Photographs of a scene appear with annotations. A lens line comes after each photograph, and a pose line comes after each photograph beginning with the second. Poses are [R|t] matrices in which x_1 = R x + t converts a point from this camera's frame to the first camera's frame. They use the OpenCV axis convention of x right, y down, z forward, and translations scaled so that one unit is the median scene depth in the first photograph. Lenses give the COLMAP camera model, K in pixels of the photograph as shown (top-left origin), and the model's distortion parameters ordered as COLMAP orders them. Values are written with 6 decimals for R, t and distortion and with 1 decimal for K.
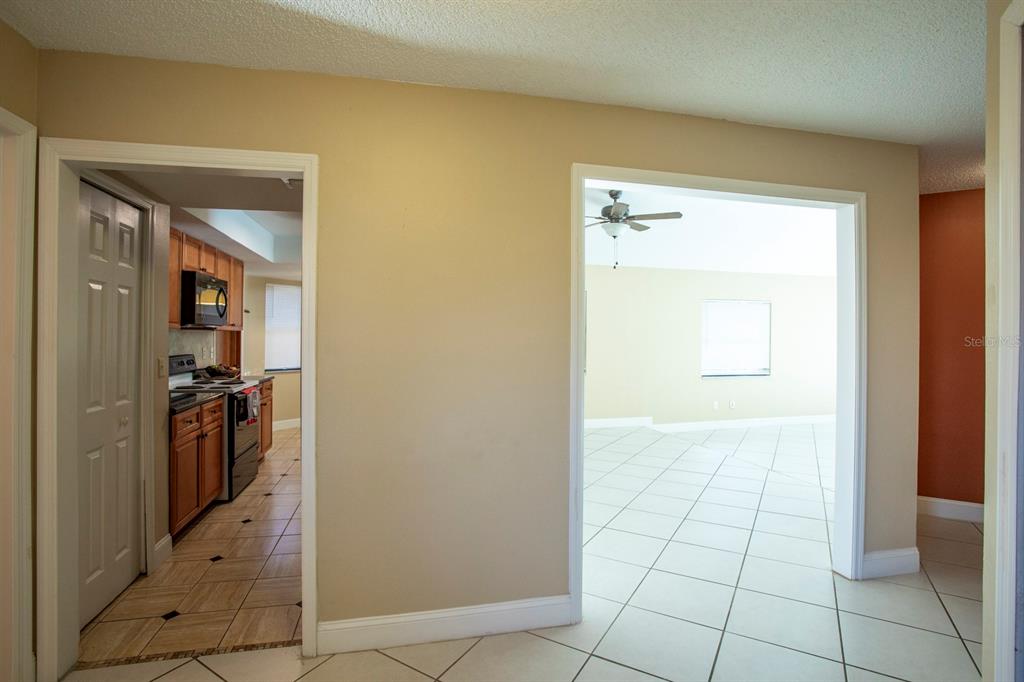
lens RADIAL K [[498.6, 0, 509.1], [0, 498.6, 329.2], [0, 0, 1]] dist [-0.047112, 0.000594]
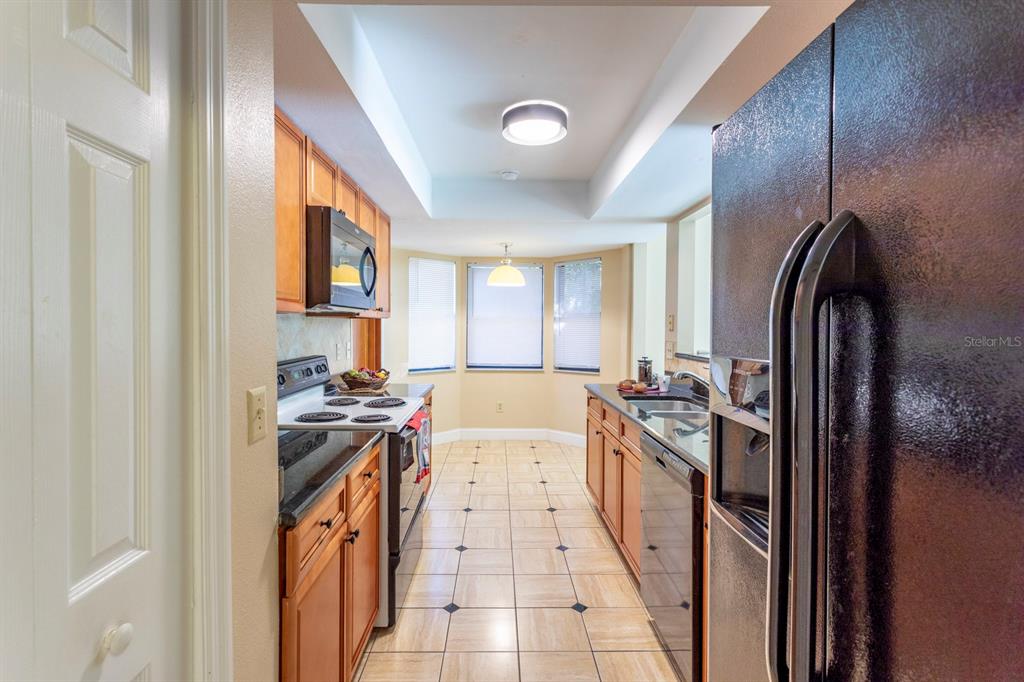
lens RADIAL K [[477.9, 0, 504.5], [0, 477.9, 335.6], [0, 0, 1]] dist [0.000126, 0.001390]
pose [[0.980308, 0.007135, -0.197344, -0.311383], [-0.000423, 0.999421, 0.034036, 0.004817], [0.197473, -0.033283, 0.979743, 0.462839]]
